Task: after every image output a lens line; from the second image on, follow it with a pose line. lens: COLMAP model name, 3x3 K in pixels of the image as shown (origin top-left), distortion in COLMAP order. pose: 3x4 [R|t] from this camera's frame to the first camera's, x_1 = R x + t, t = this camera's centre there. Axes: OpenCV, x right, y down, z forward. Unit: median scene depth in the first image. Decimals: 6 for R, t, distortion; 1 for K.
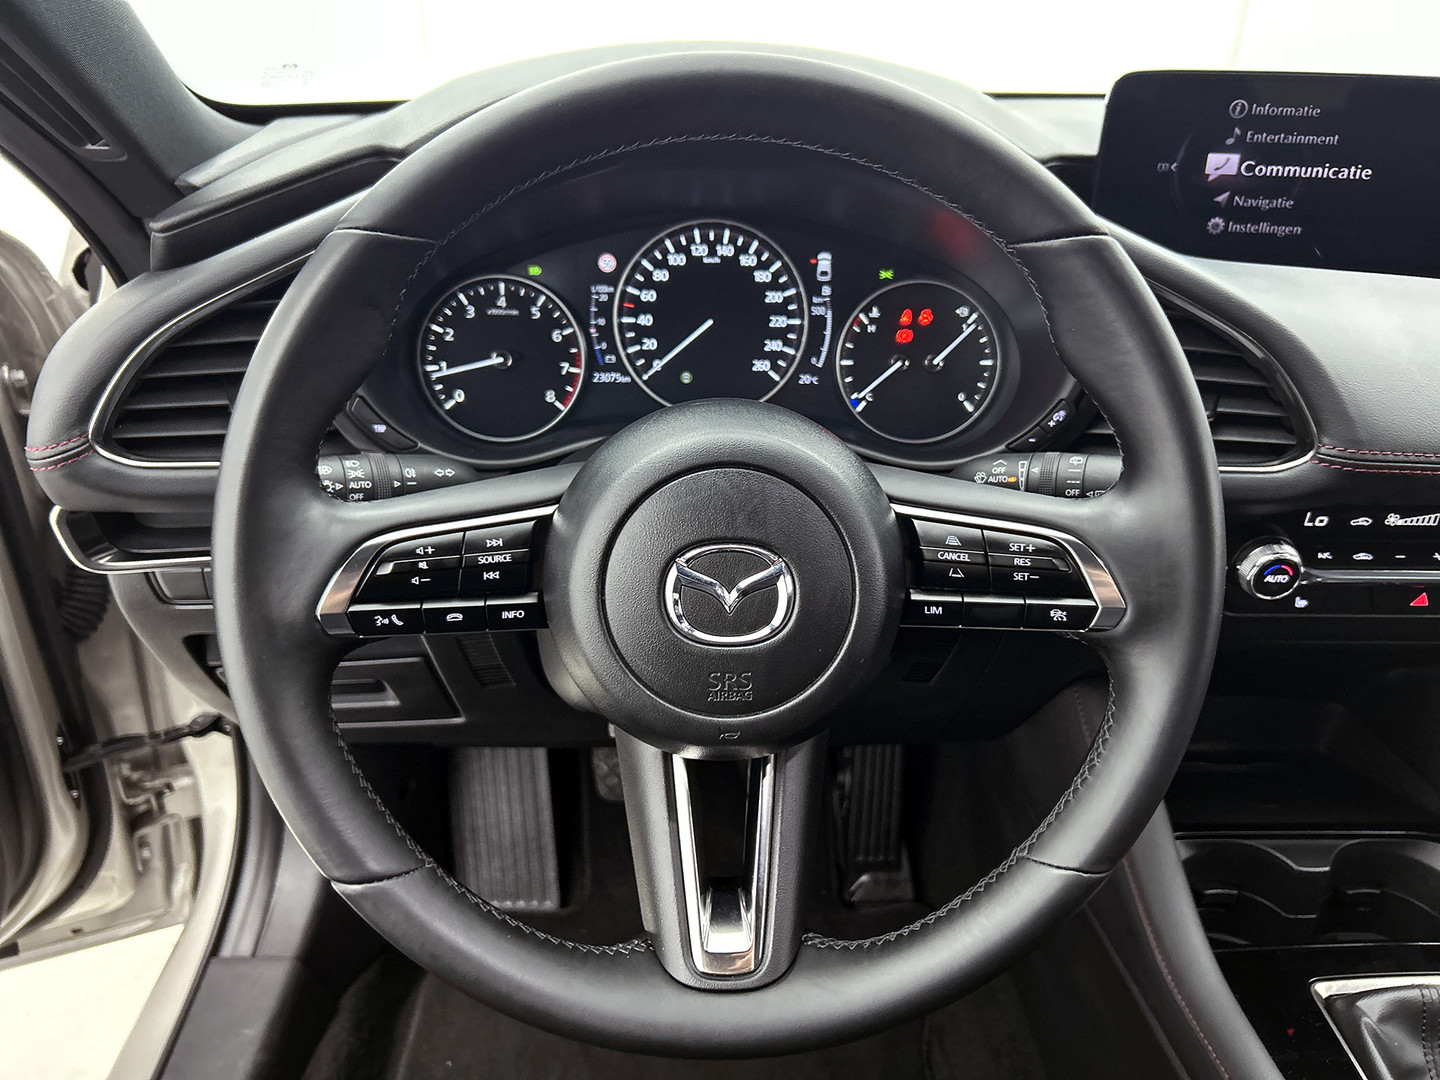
lens RADIAL K [[1104.8, 0, 739.5], [0, 1104.8, 535.0], [0, 0, 1]] dist [0.109698, -0.193238]
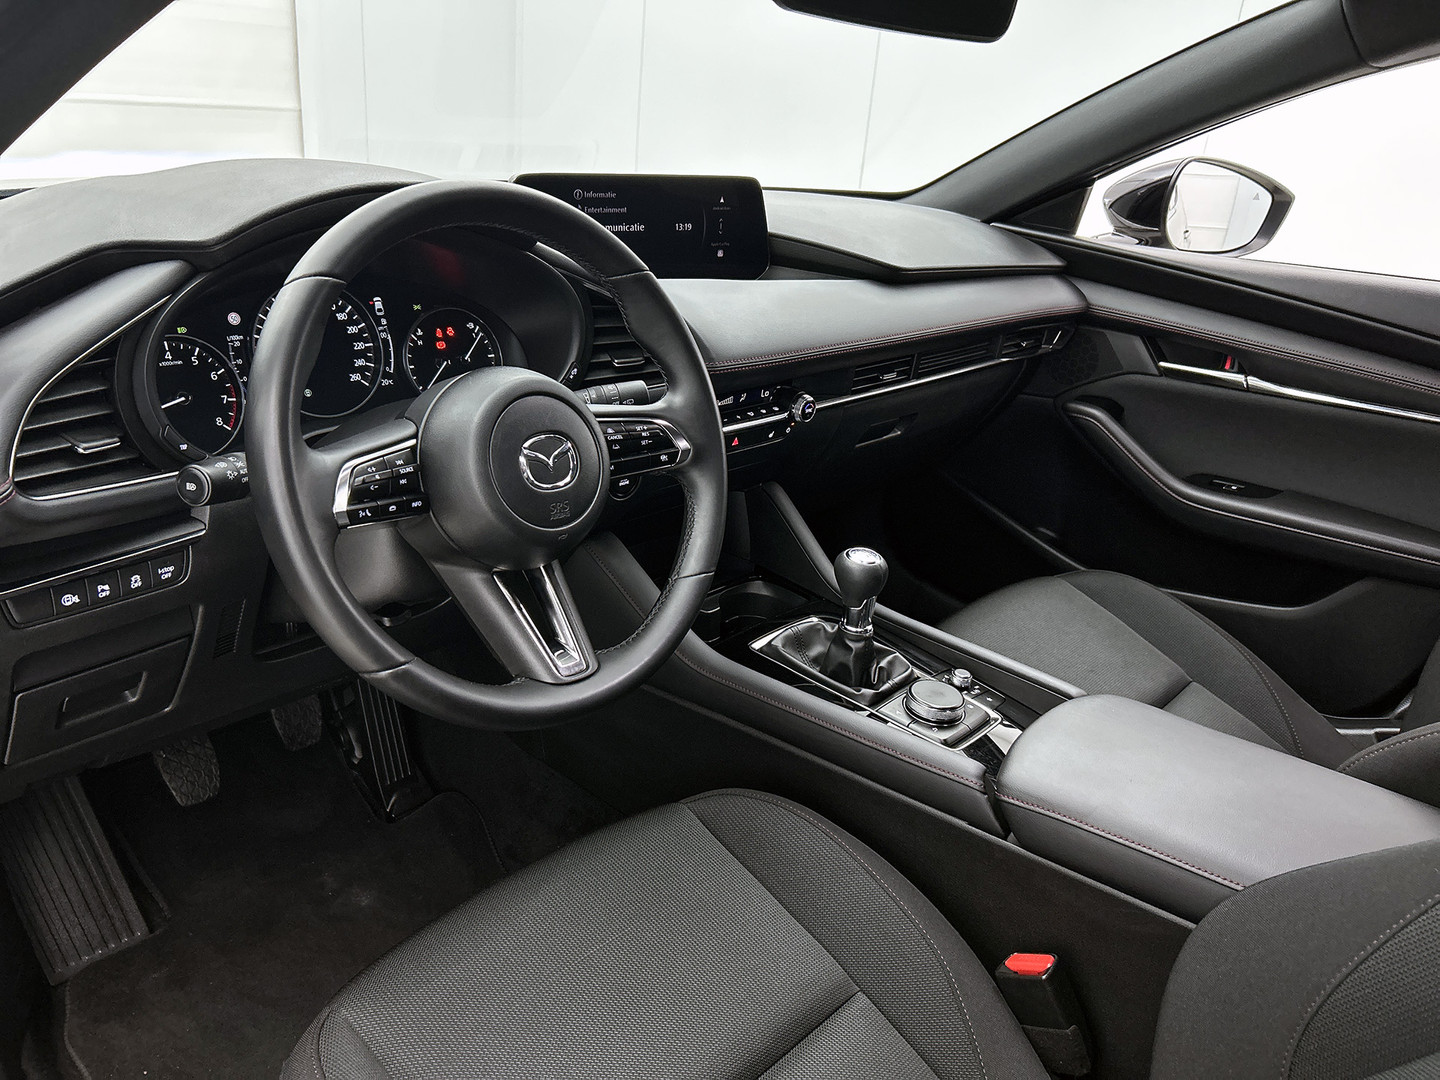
lens RADIAL K [[1104.8, 0, 739.5], [0, 1104.8, 535.0], [0, 0, 1]] dist [0.109698, -0.193238]
pose [[0.701802, -0.240182, 0.670662, -0.667543], [0.269703, 0.960951, 0.061916, 0.090048], [-0.659344, 0.137427, 0.739175, -0.378431]]
